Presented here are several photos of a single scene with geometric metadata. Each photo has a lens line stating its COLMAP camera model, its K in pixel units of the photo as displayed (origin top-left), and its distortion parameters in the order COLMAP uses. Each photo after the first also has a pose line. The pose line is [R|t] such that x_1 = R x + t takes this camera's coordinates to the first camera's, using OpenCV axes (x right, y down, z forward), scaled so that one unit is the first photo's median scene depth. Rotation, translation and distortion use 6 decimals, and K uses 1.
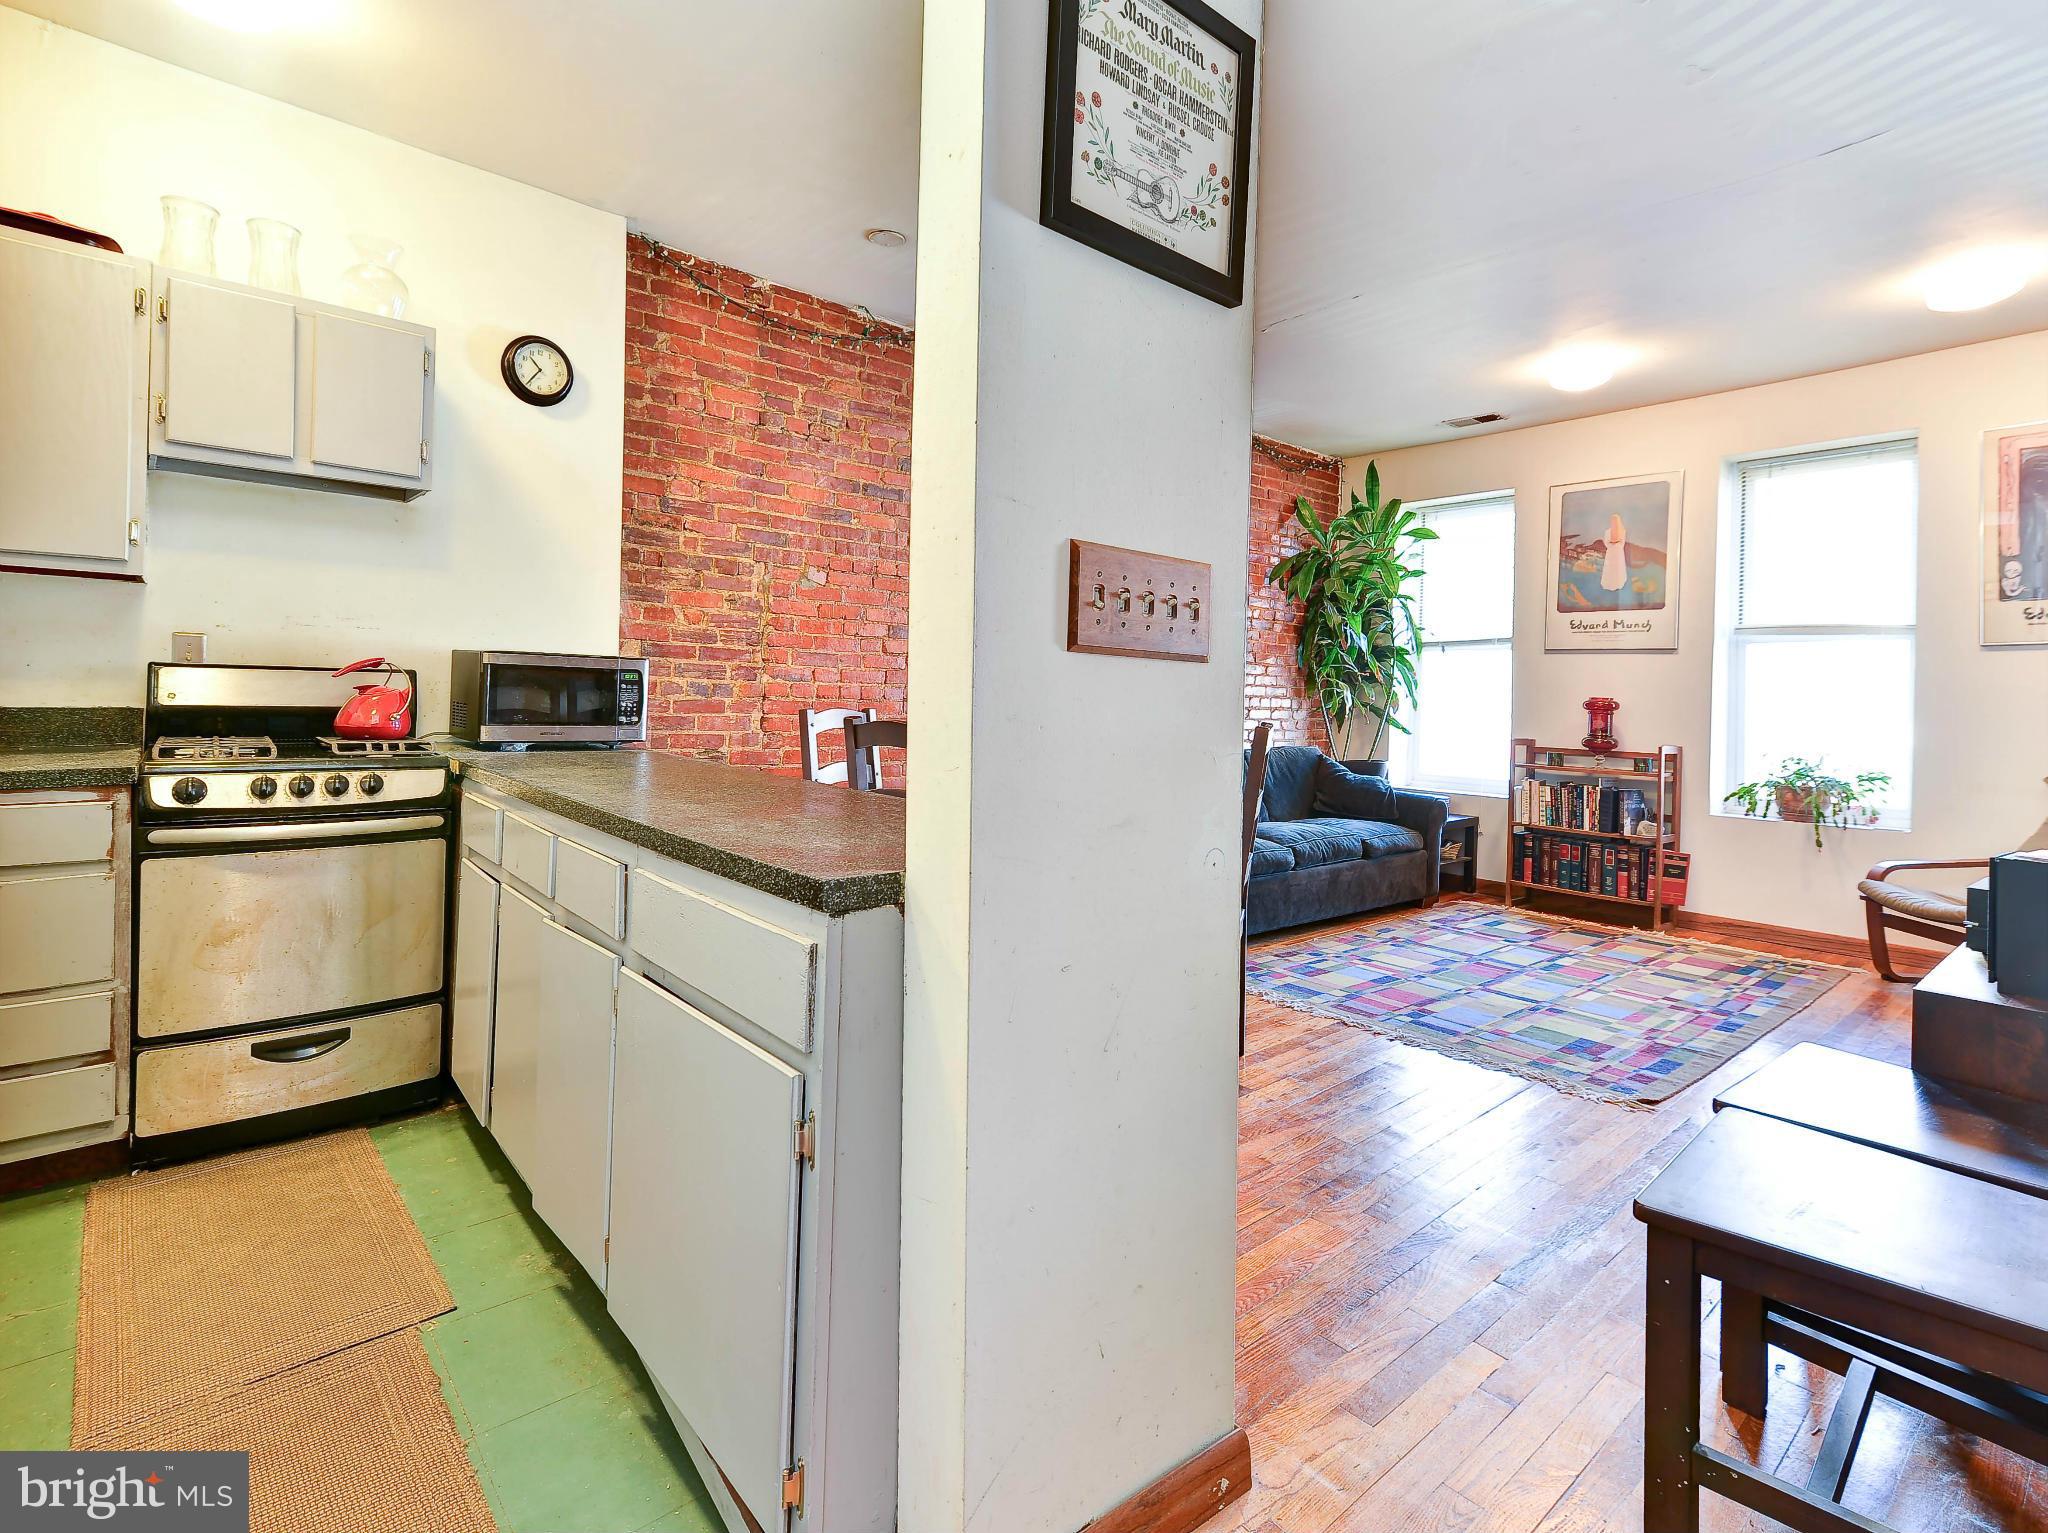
lens RADIAL K [[979.8, 0, 957.3], [0, 979.8, 691.0], [0, 0, 1]] dist [0.013847, -0.000098]
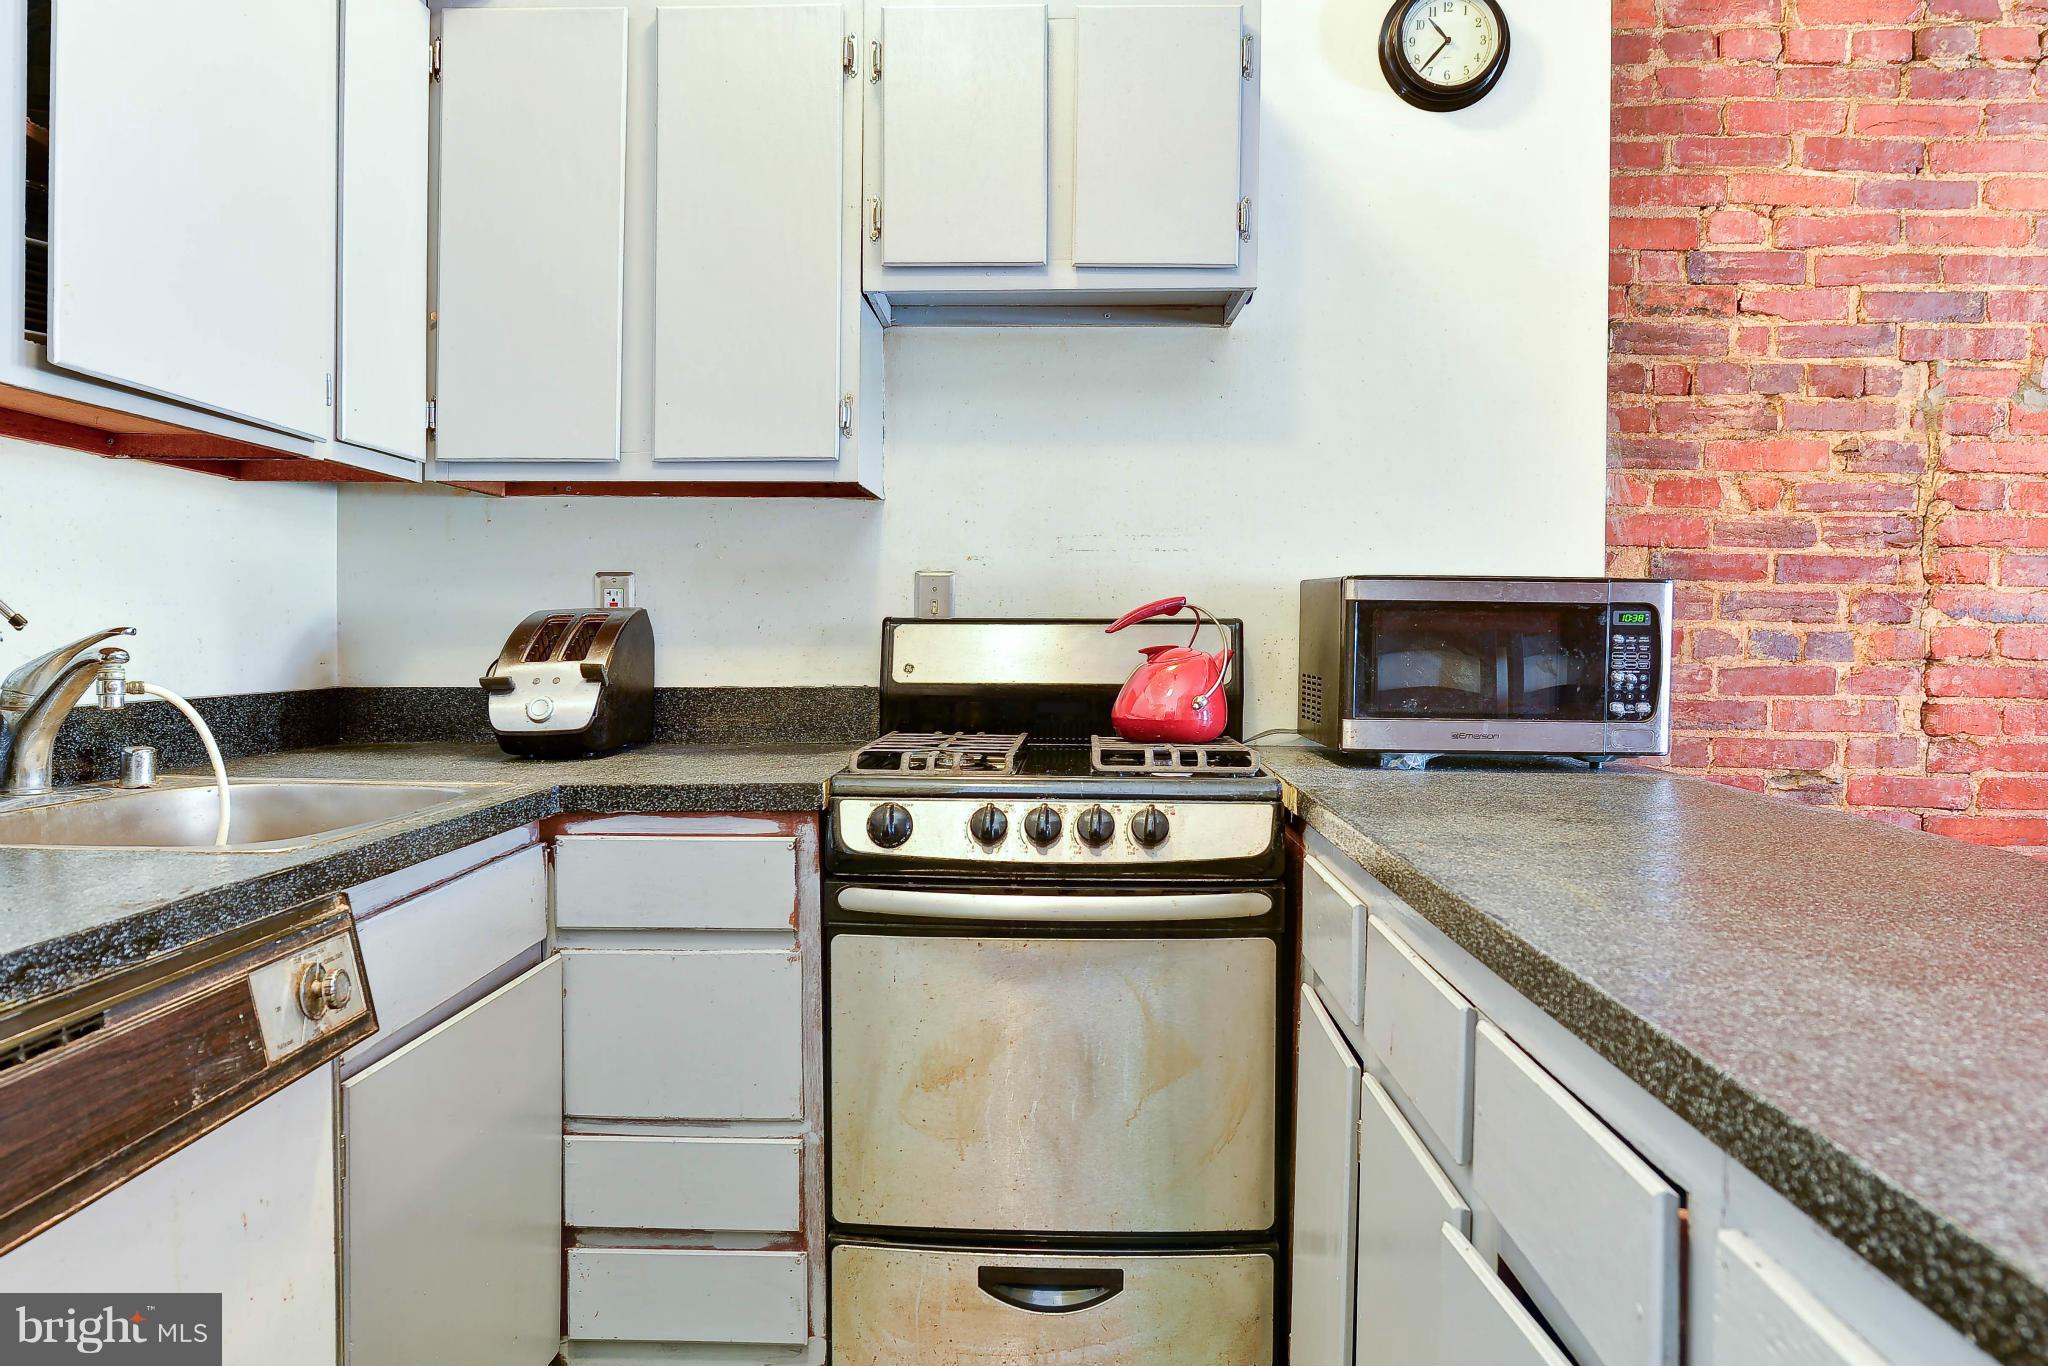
lens RADIAL K [[1443.2, 0, 1011.0], [0, 1443.2, 684.4], [0, 0, 1]] dist [-0.001598, -0.005658]
pose [[0.757254, -0.004301, -0.653107, -0.089218], [0.015446, 0.999817, 0.011324, 0.003937], [0.652938, -0.018663, 0.757181, 0.231897]]
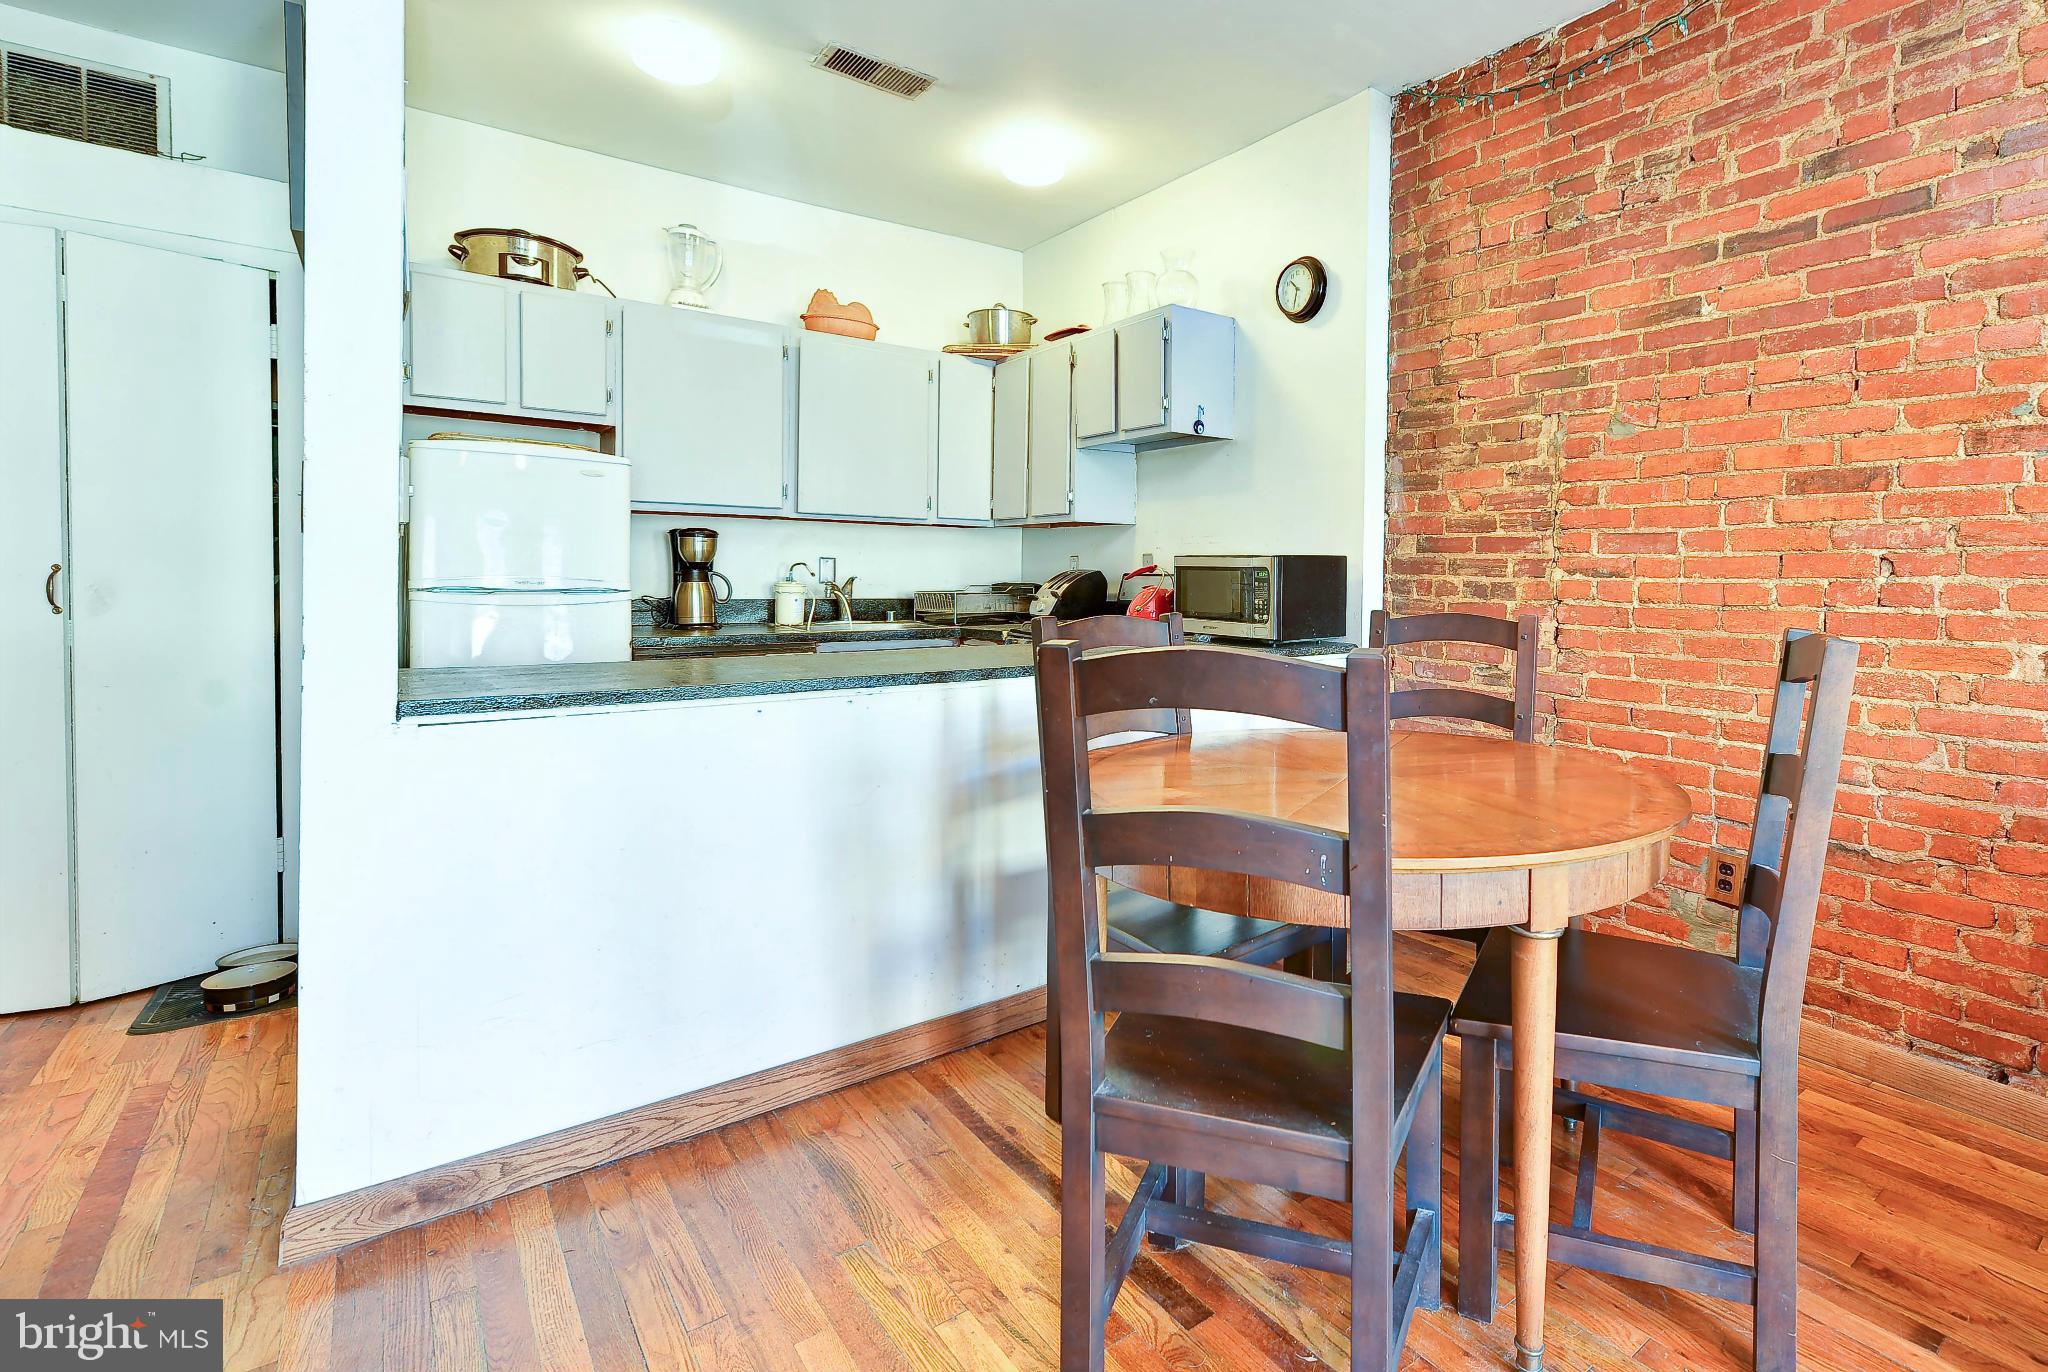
lens RADIAL K [[977.7, 0, 1197.5], [0, 977.7, 597.6], [0, 0, 1]] dist [-0.000355, -0.000631]
pose [[0.022555, -0.006054, -0.999727, 0.554996], [-0.013672, 0.999886, -0.006363, 0.013454], [0.999652, 0.013812, 0.022469, 0.771815]]
